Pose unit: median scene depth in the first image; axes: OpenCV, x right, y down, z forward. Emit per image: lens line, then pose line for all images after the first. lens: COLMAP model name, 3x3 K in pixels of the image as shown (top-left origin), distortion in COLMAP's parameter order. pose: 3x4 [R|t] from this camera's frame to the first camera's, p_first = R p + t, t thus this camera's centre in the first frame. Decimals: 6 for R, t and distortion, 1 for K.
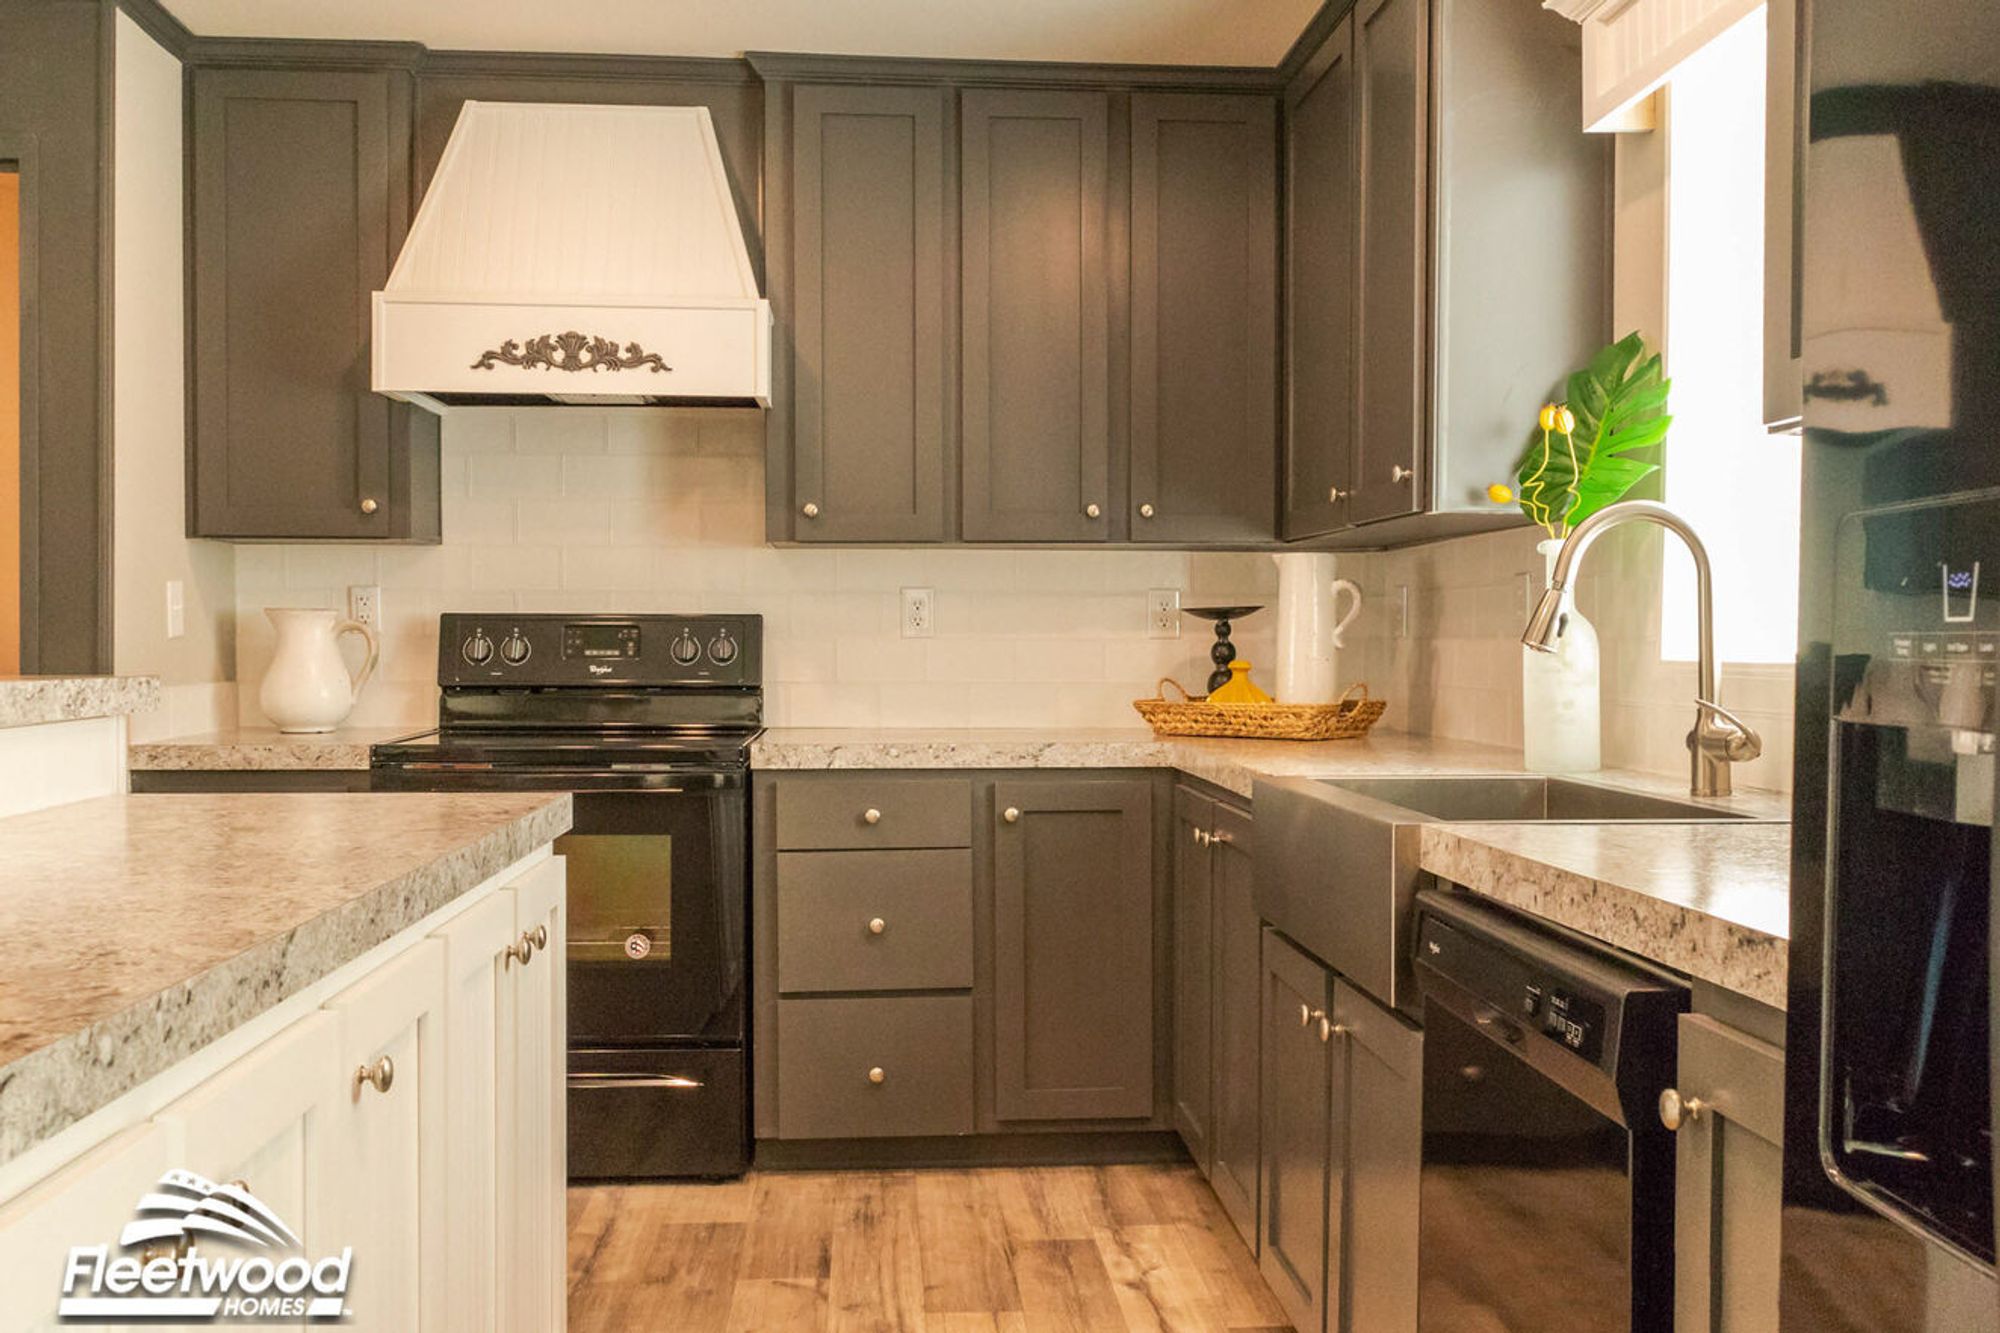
lens RADIAL K [[1858.3, 0, 1000.0], [0, 1858.3, 666.5], [0, 0, 1]] dist [-0.018618, 0.078768]
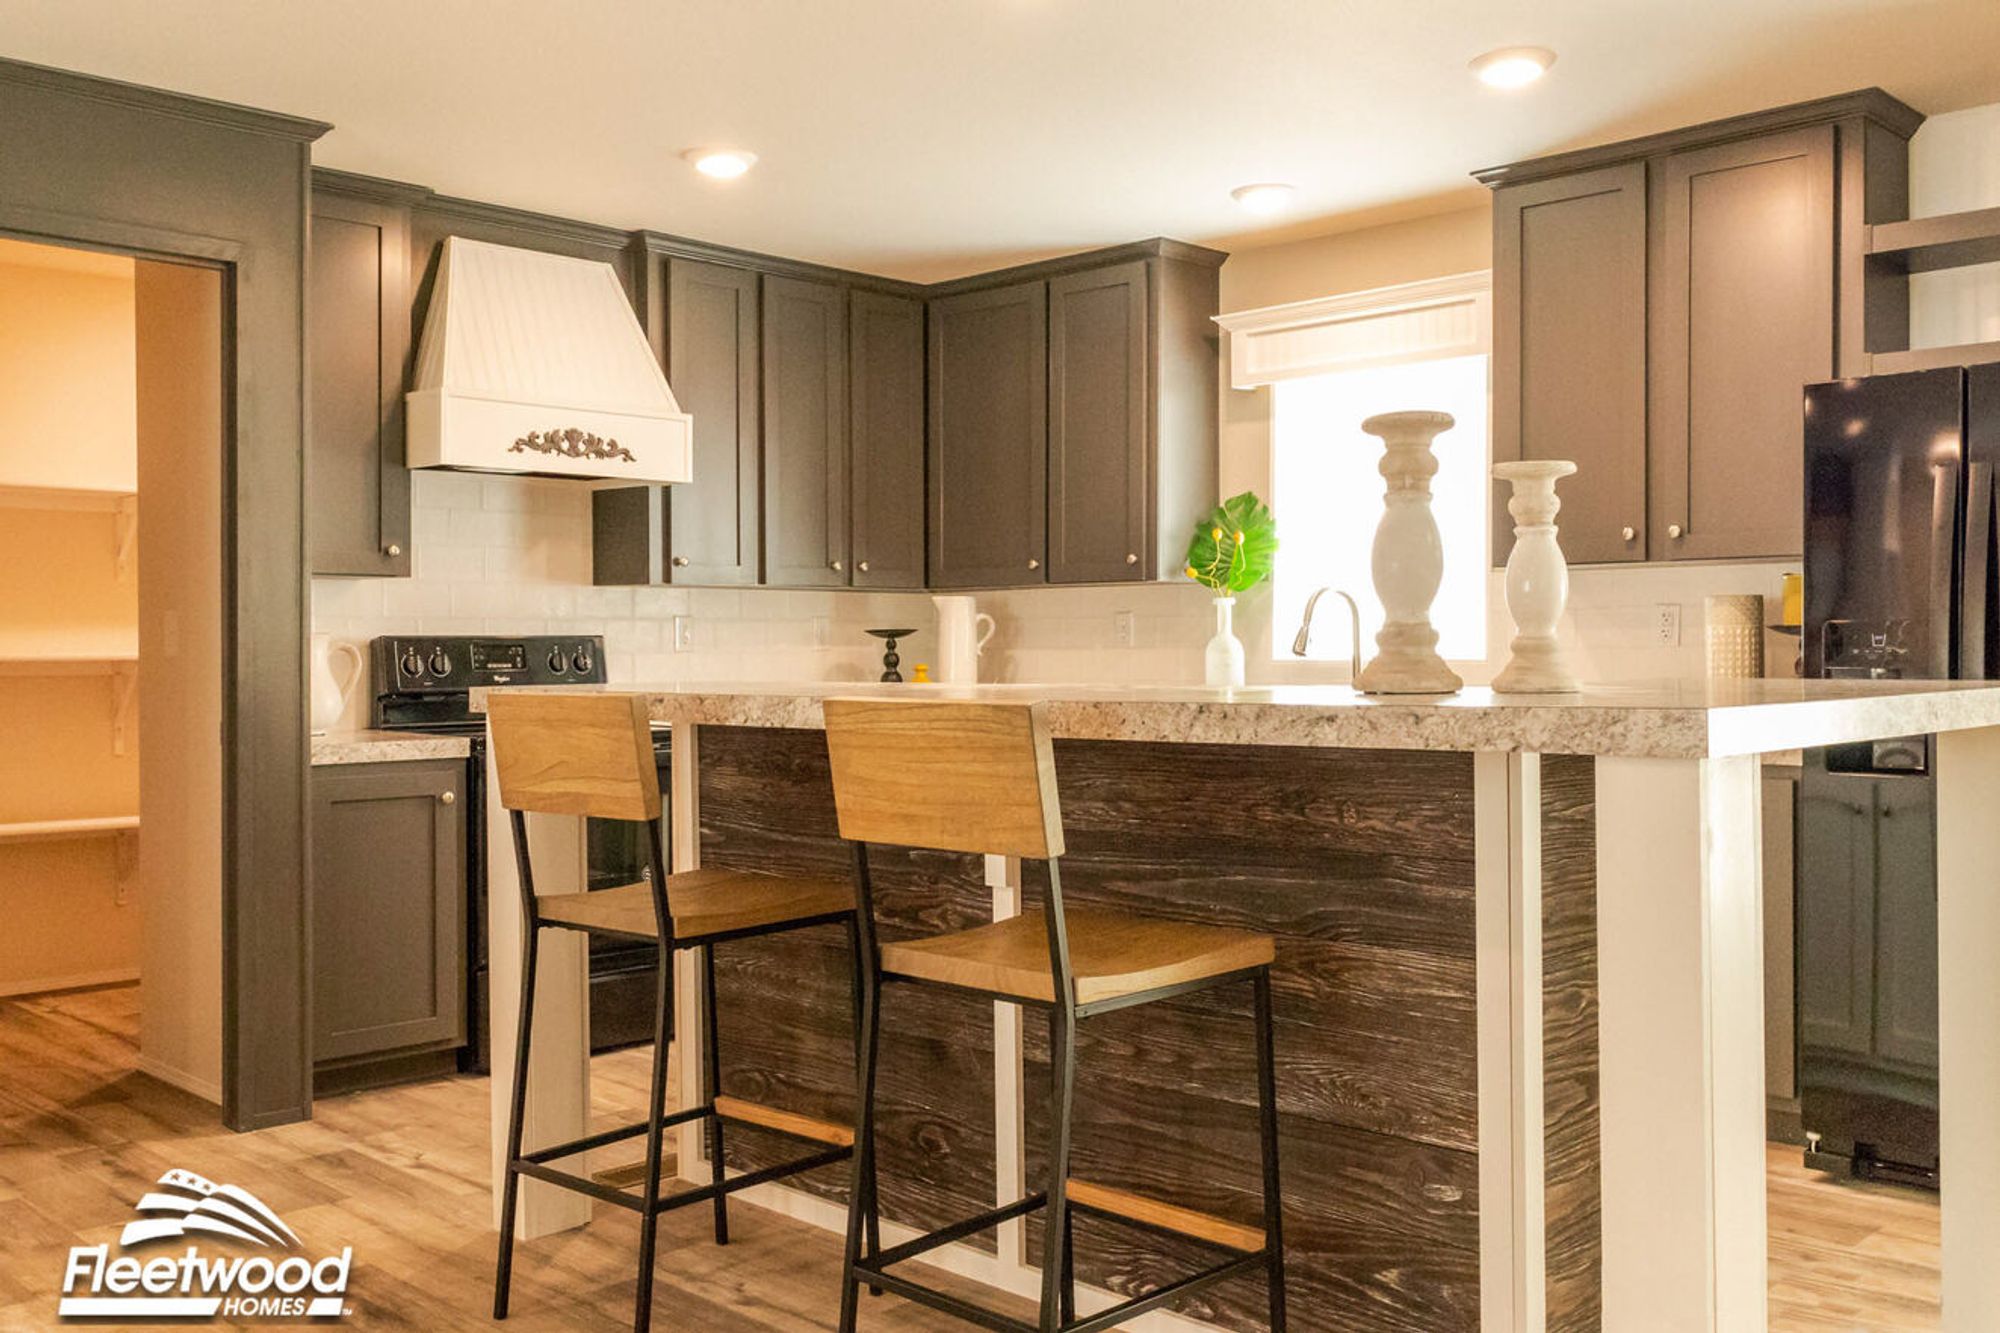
lens RADIAL K [[1784.8, 0, 1000.0], [0, 1784.8, 666.5], [0, 0, 1]] dist [0.001528, -0.001044]
pose [[0.755242, -0.014350, 0.655289, -0.835762], [0.016277, 0.999863, 0.003136, -0.005442], [-0.655244, 0.008298, 0.755372, -0.183034]]
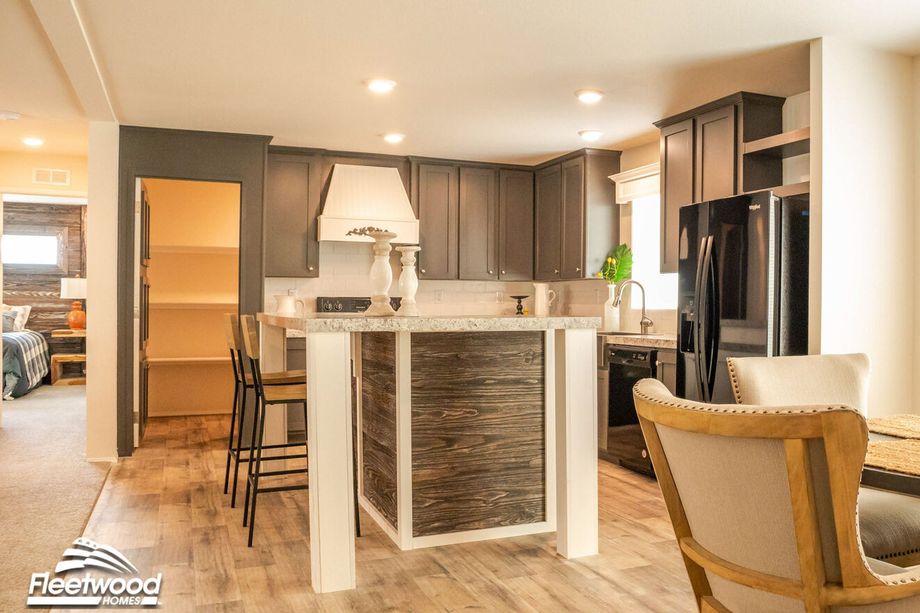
lens RADIAL K [[826.0, 0, 591.8], [0, 826.0, 310.6], [0, 0, 1]] dist [-0.082924, 0.019438]
pose [[0.926803, -0.001510, 0.375544, -0.444127], [0.002261, 0.999996, -0.001558, 0.003484], [-0.375540, 0.002293, 0.926803, -0.791732]]
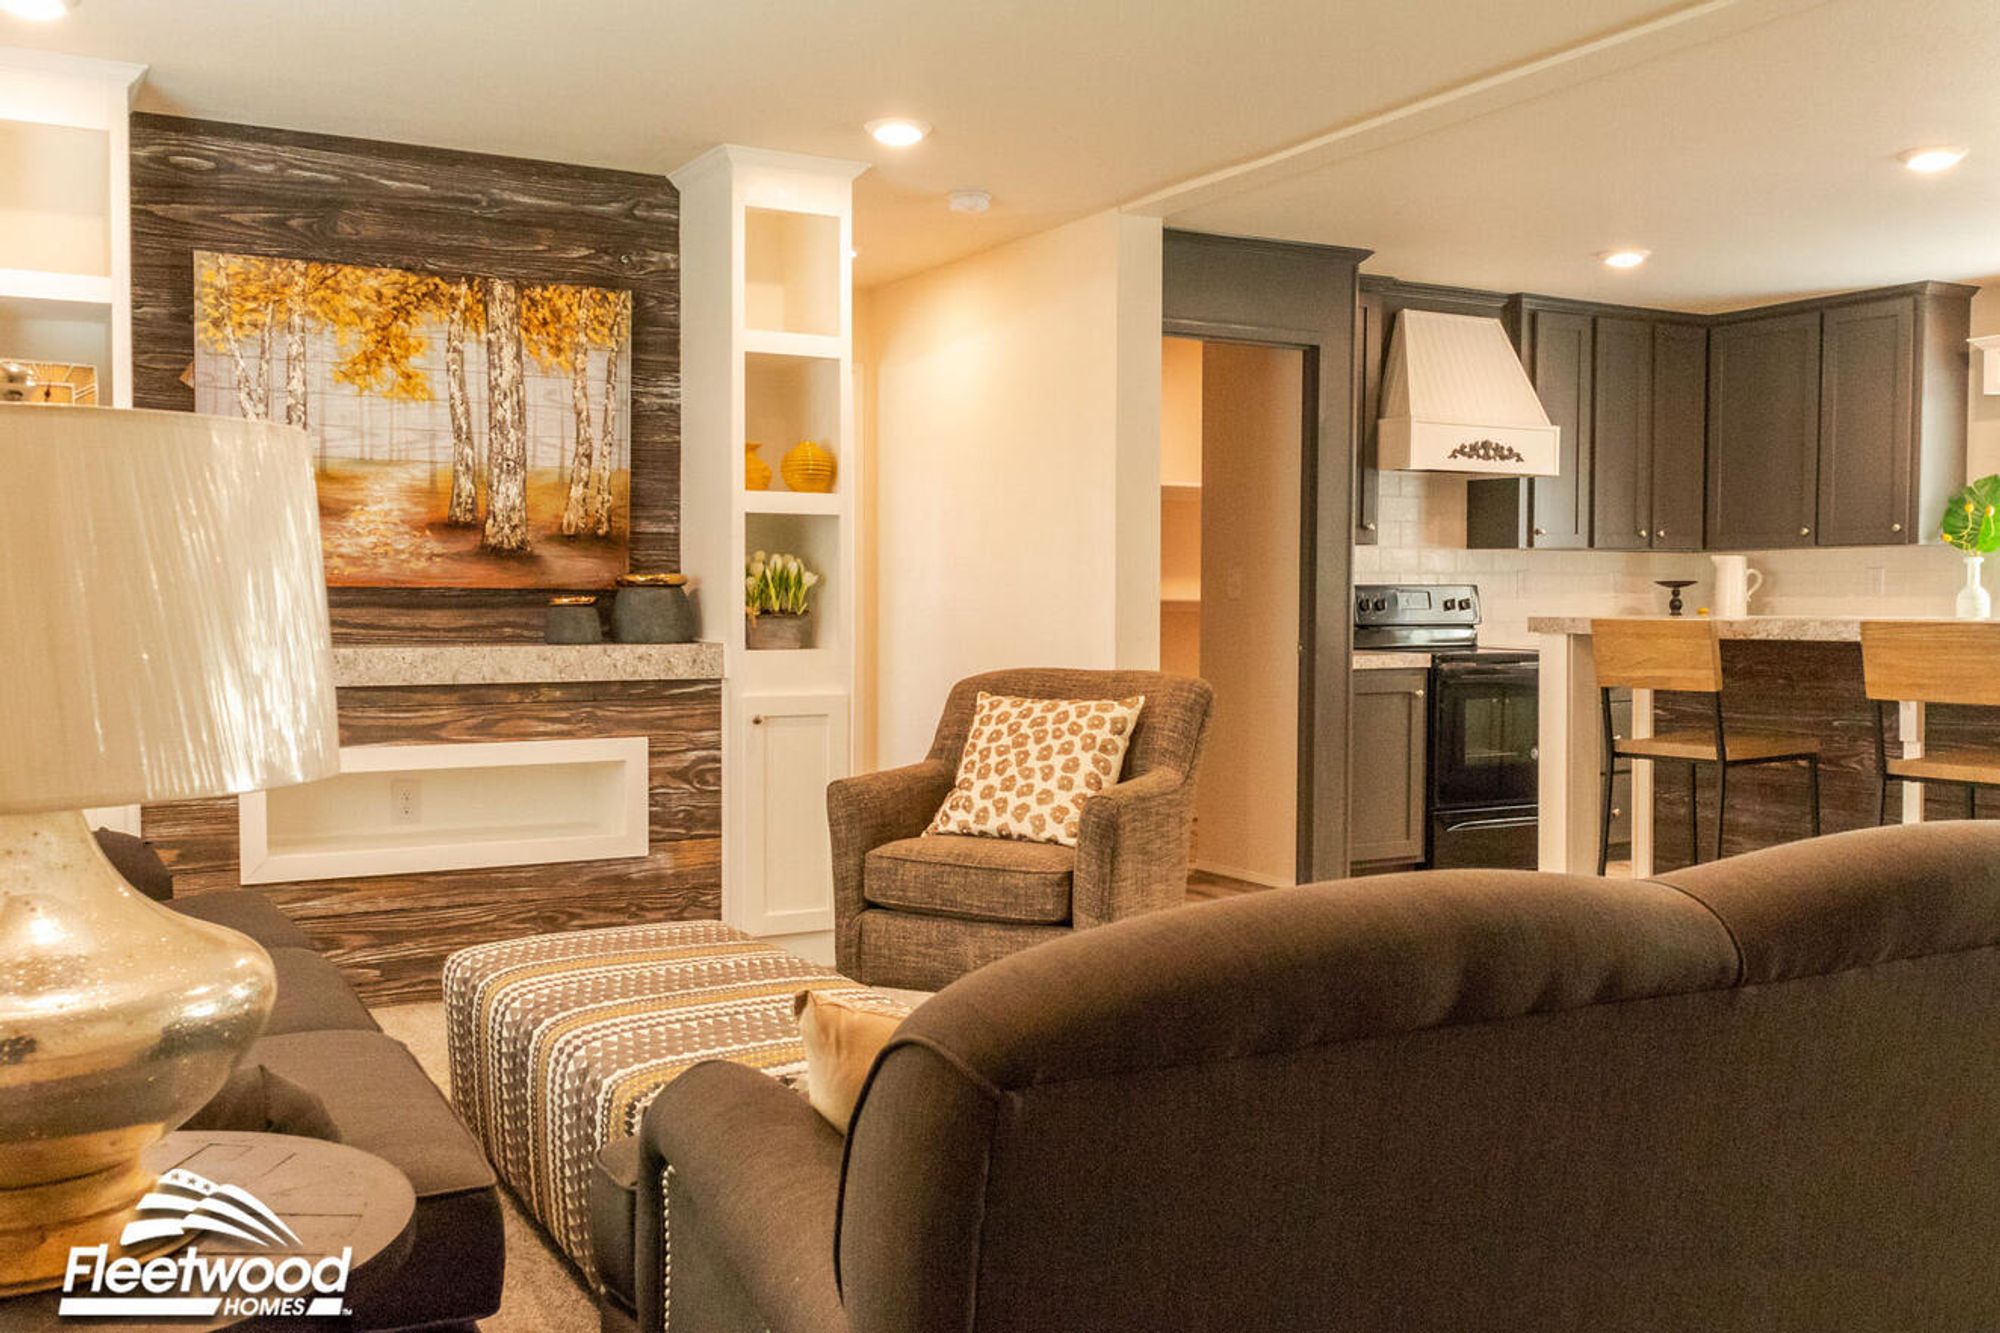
lens RADIAL K [[1784.8, 0, 1000.0], [0, 1784.8, 666.5], [0, 0, 1]] dist [0.001528, -0.001044]
pose [[0.906506, -0.020277, 0.421705, -1.455292], [0.009250, 0.999560, 0.028178, -0.001266], [-0.422091, -0.021643, 0.906295, -0.471736]]
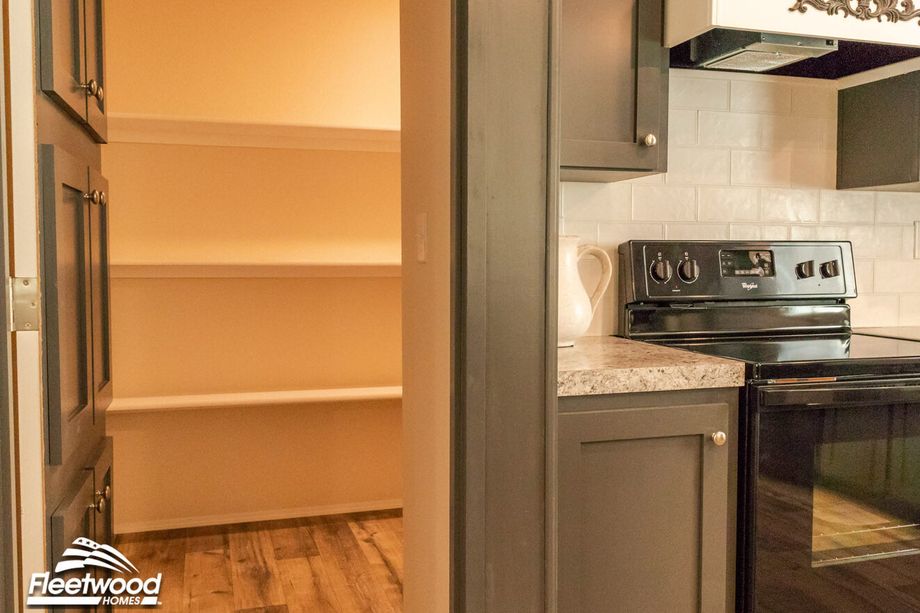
lens RADIAL K [[790.8, 0, 460.0], [0, 790.8, 306.5], [0, 0, 1]] dist [-0.003159, 0.001091]
pose [[0.976787, -0.017850, 0.213467, -0.560998], [0.009129, 0.999086, 0.041767, -0.008872], [-0.214018, -0.038848, 0.976057, 0.571355]]
